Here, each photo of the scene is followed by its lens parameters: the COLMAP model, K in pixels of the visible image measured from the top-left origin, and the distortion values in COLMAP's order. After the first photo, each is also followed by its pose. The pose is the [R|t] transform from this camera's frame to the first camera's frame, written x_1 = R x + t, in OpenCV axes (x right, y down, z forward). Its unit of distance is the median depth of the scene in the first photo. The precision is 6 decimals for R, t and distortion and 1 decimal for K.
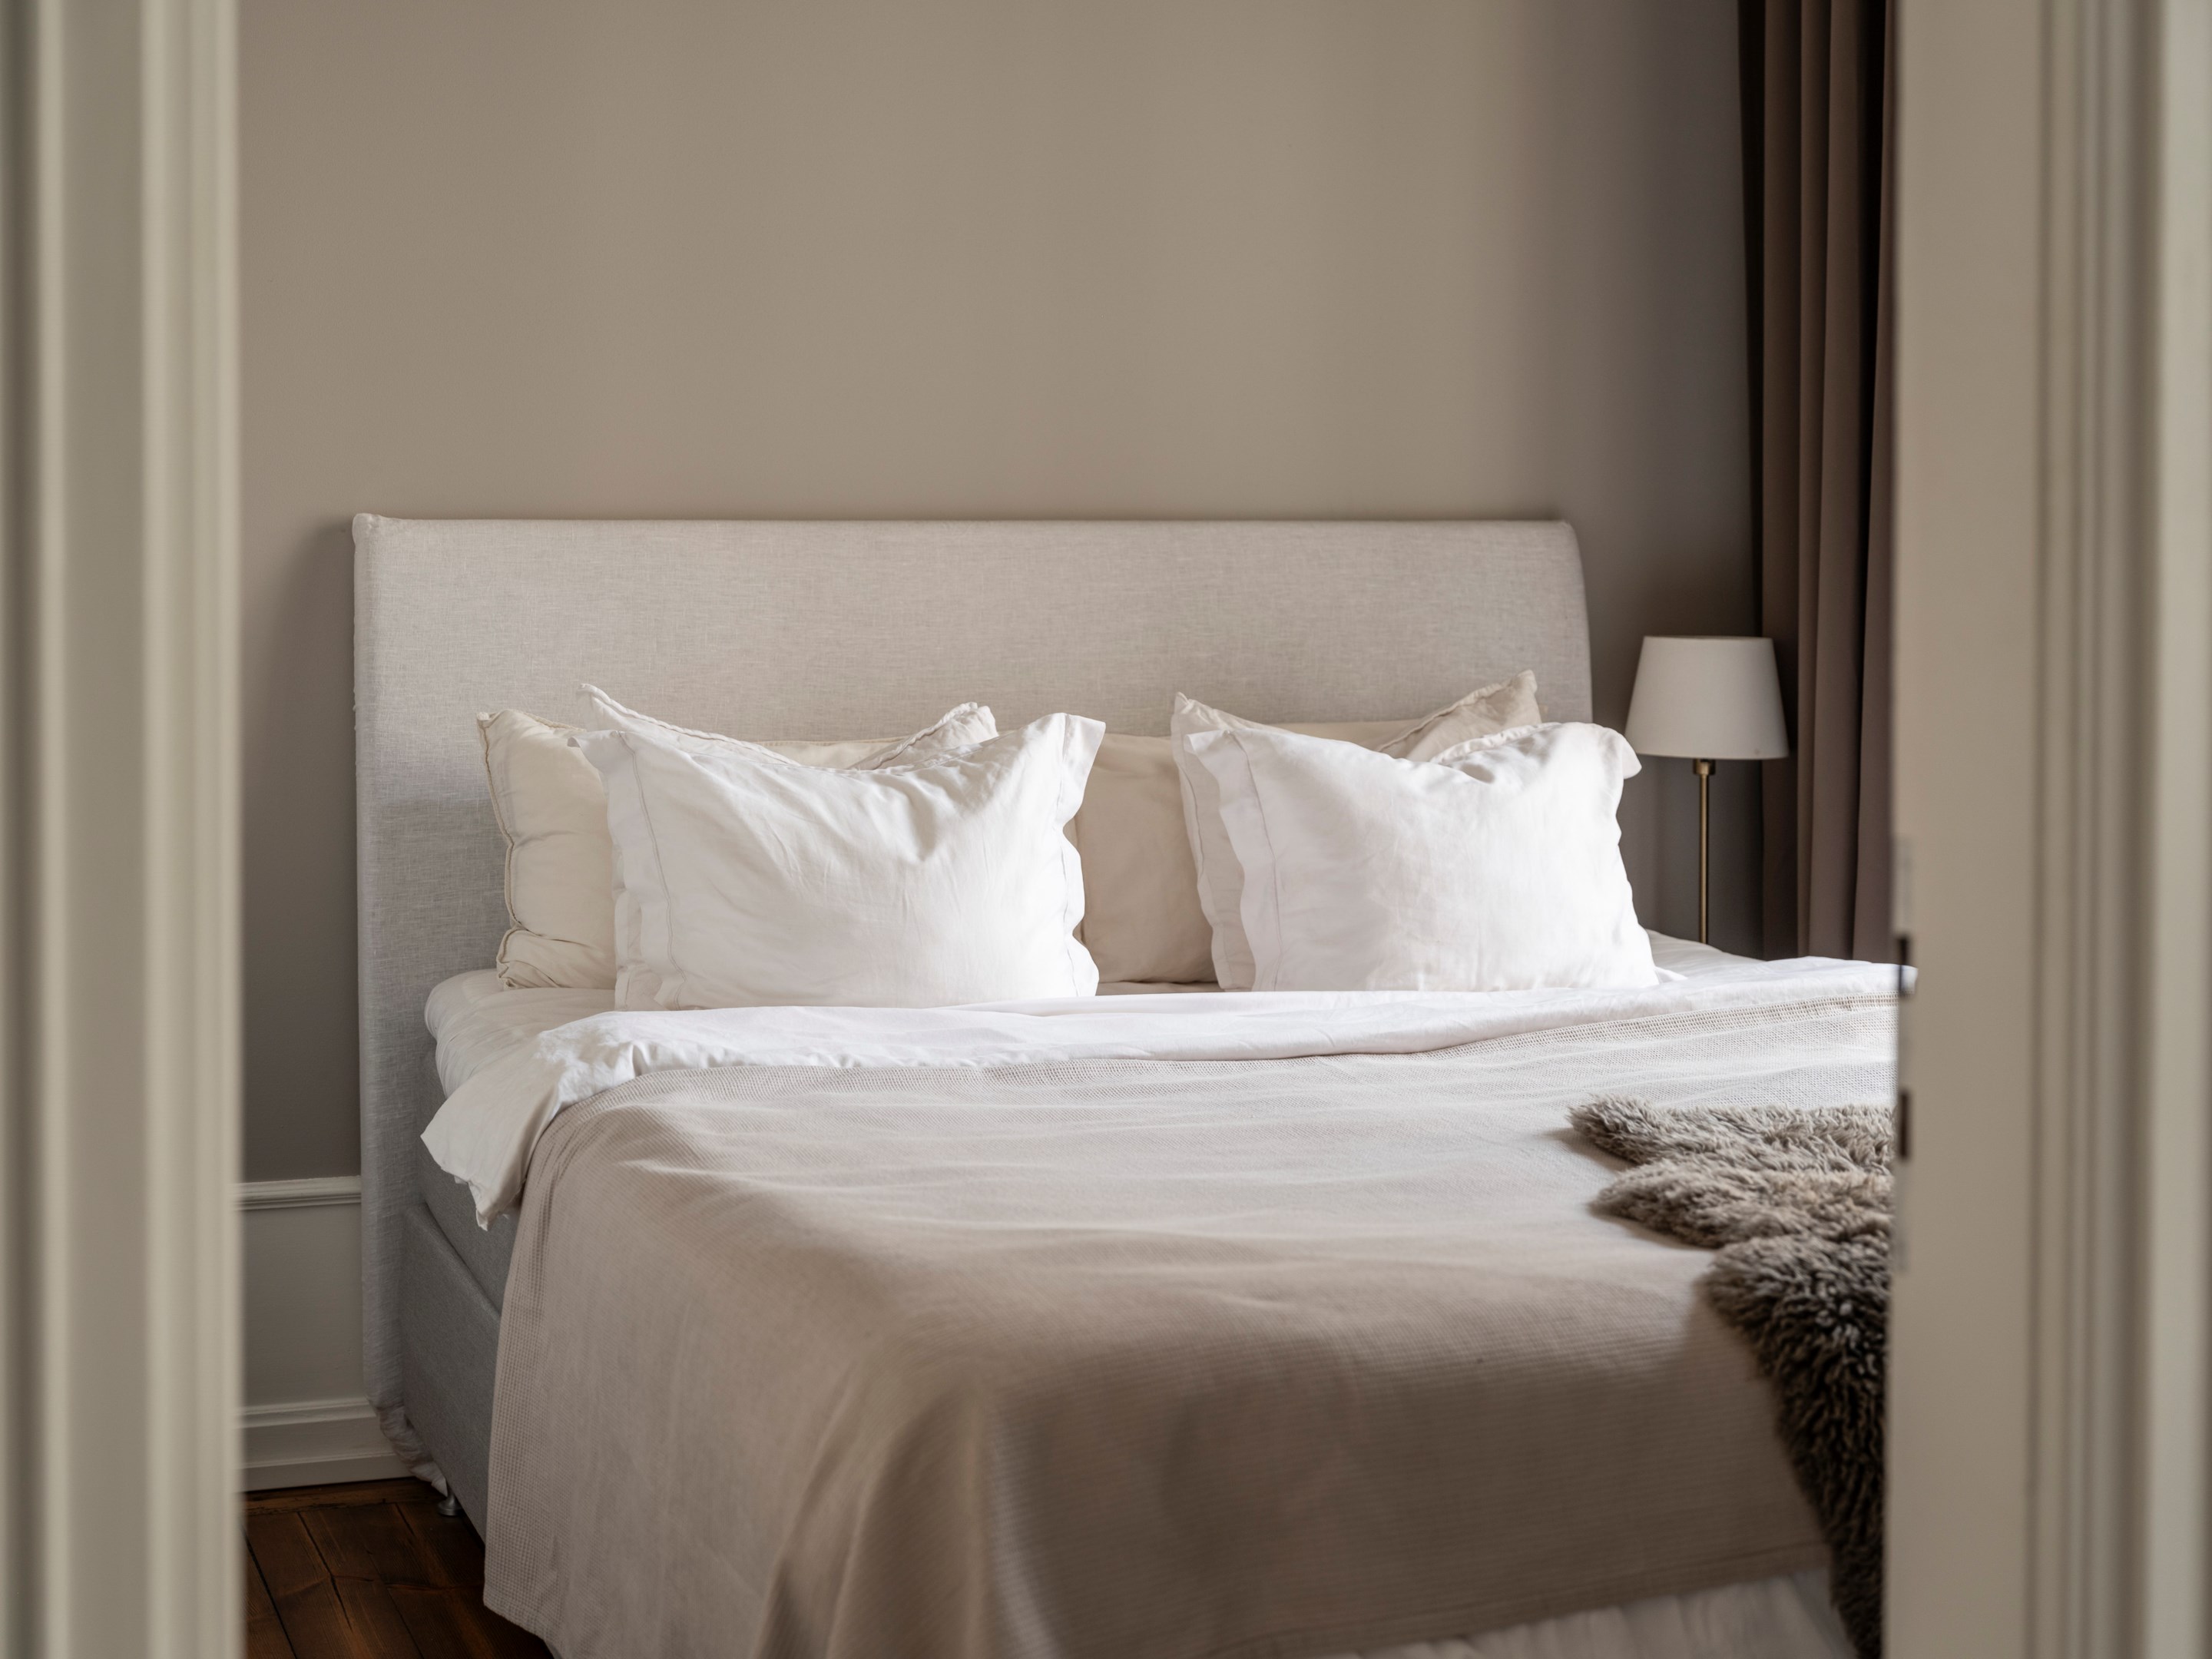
lens RADIAL K [[3245.1, 0, 1106.0], [0, 3245.1, 829.5], [0, 0, 1]] dist [0.010081, -0.057756]
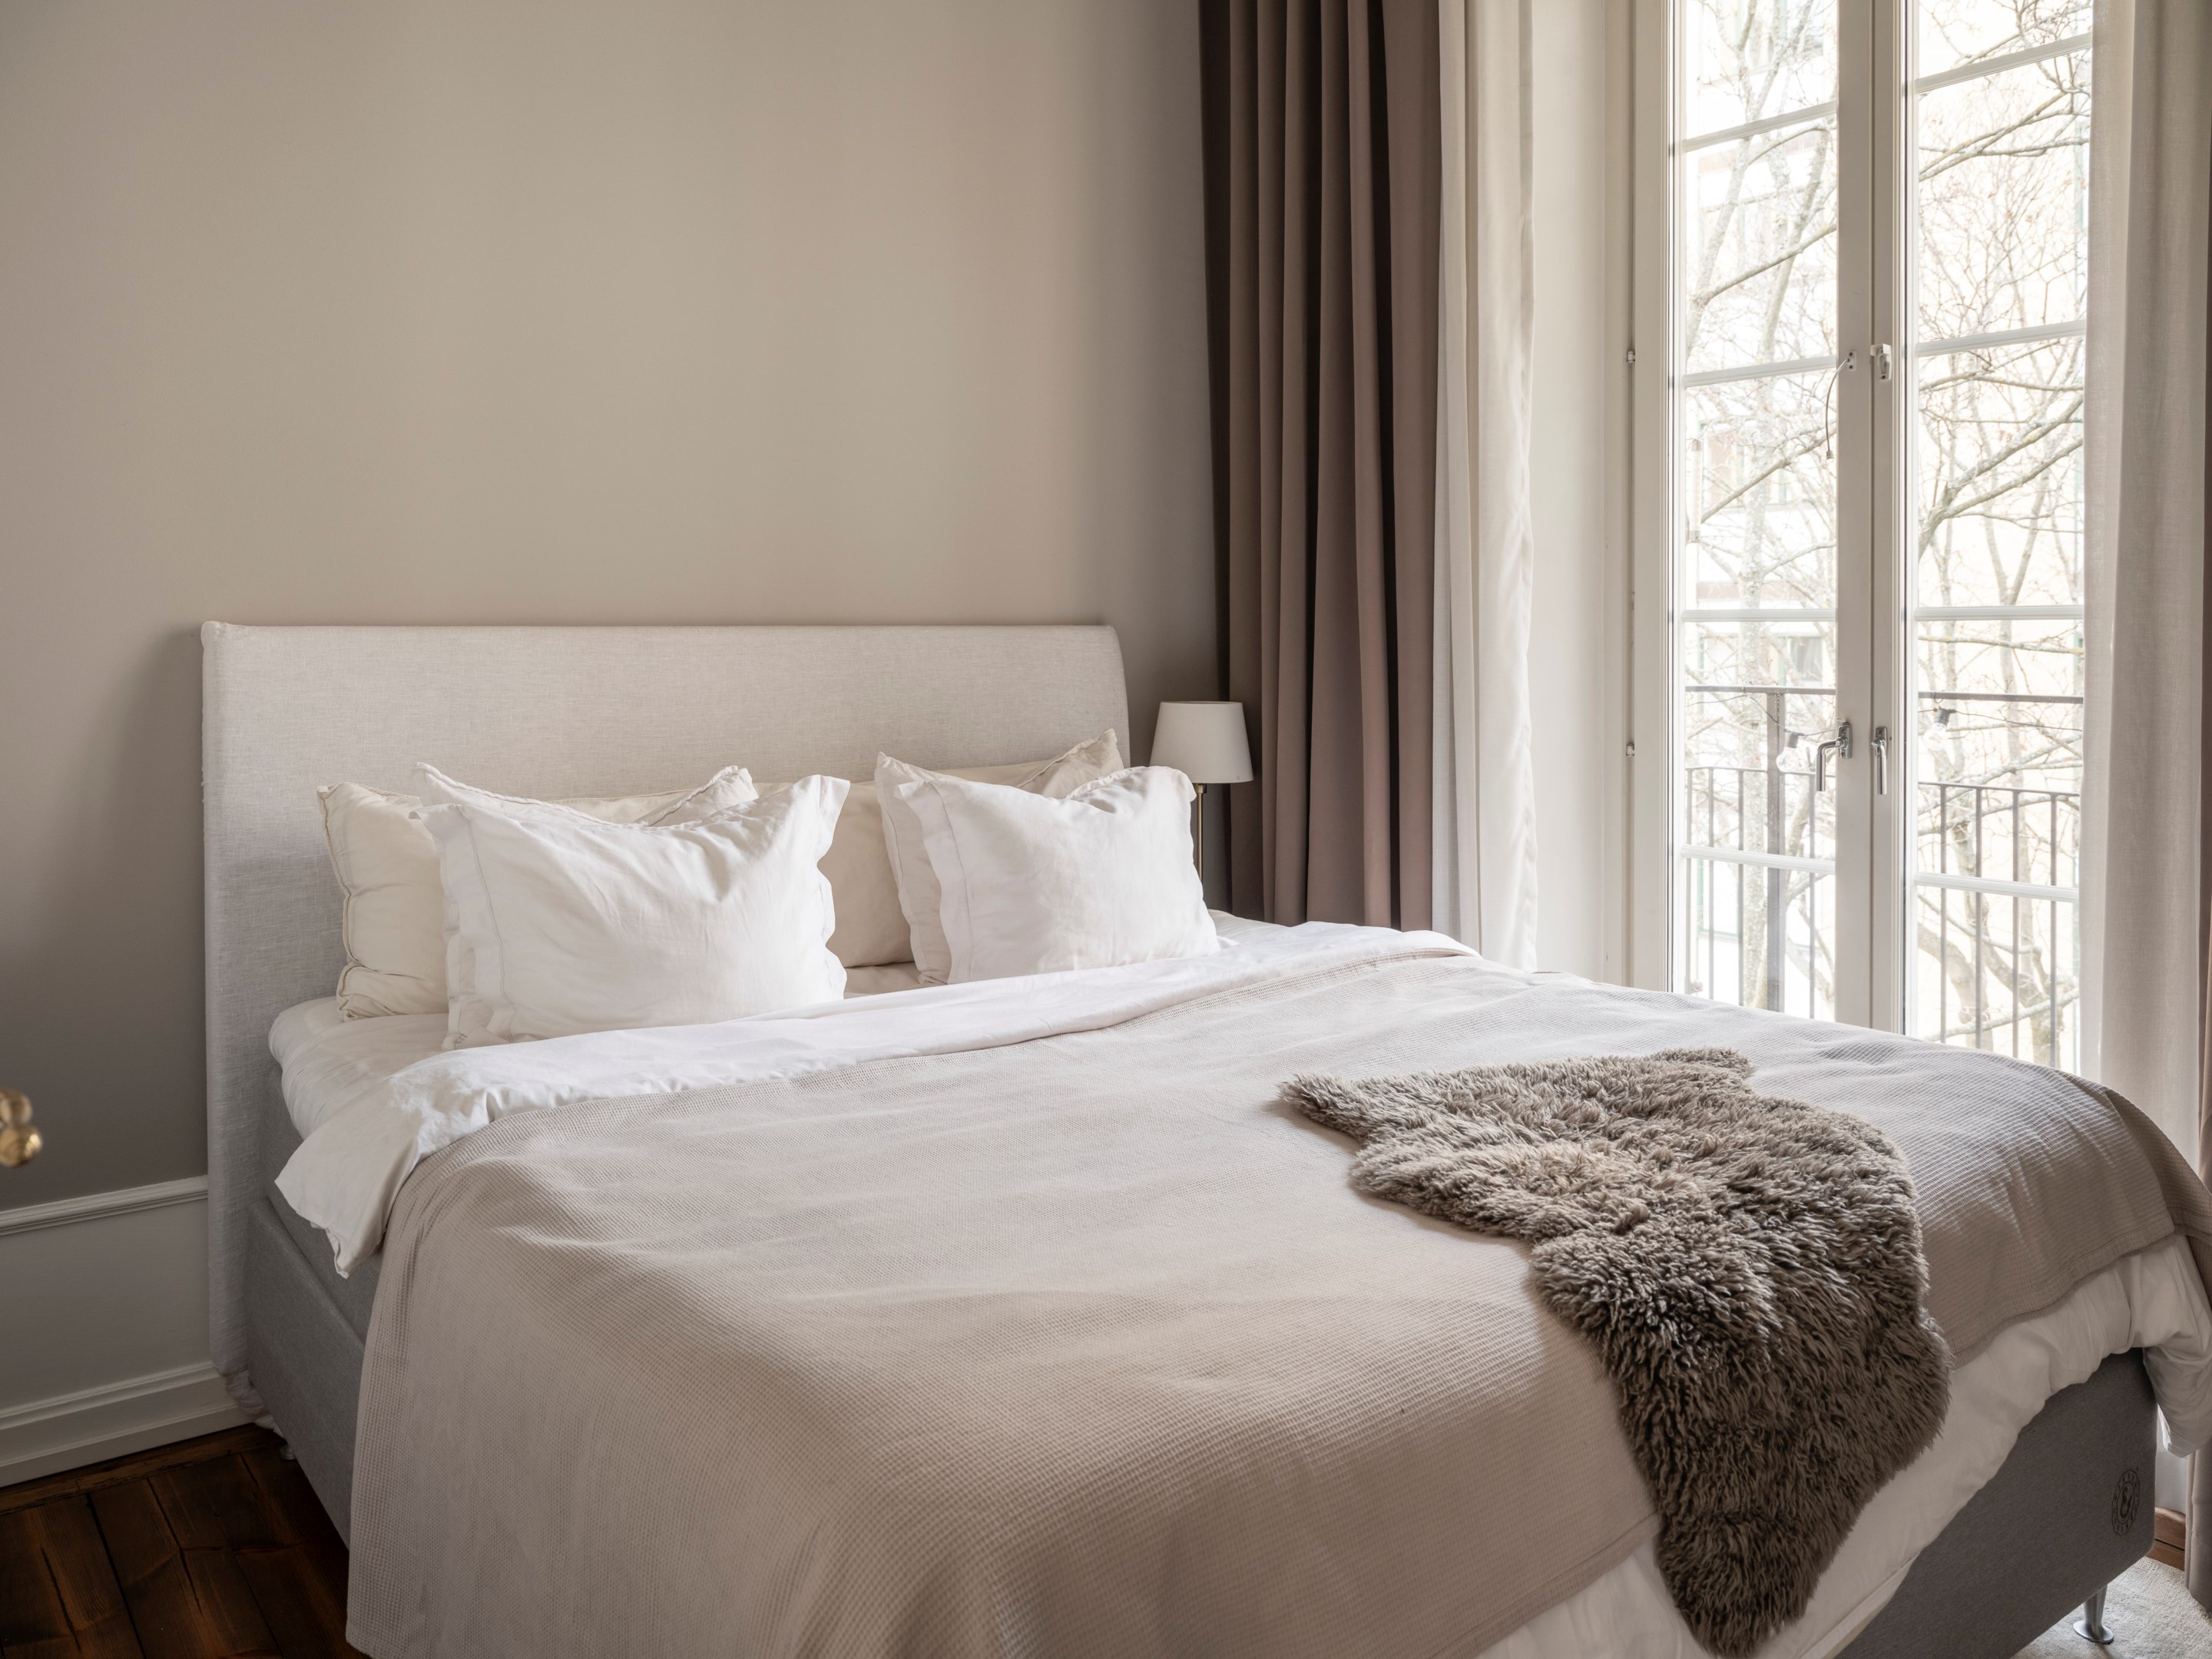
lens RADIAL K [[1697.5, 0, 1143.8], [0, 1697.5, 691.3], [0, 0, 1]] dist [-0.002332, 0.005191]
pose [[0.958377, -0.013005, 0.285208, -0.081429], [0.028911, 0.998248, -0.051632, -0.030578], [-0.284037, 0.057729, 0.957074, 0.318854]]
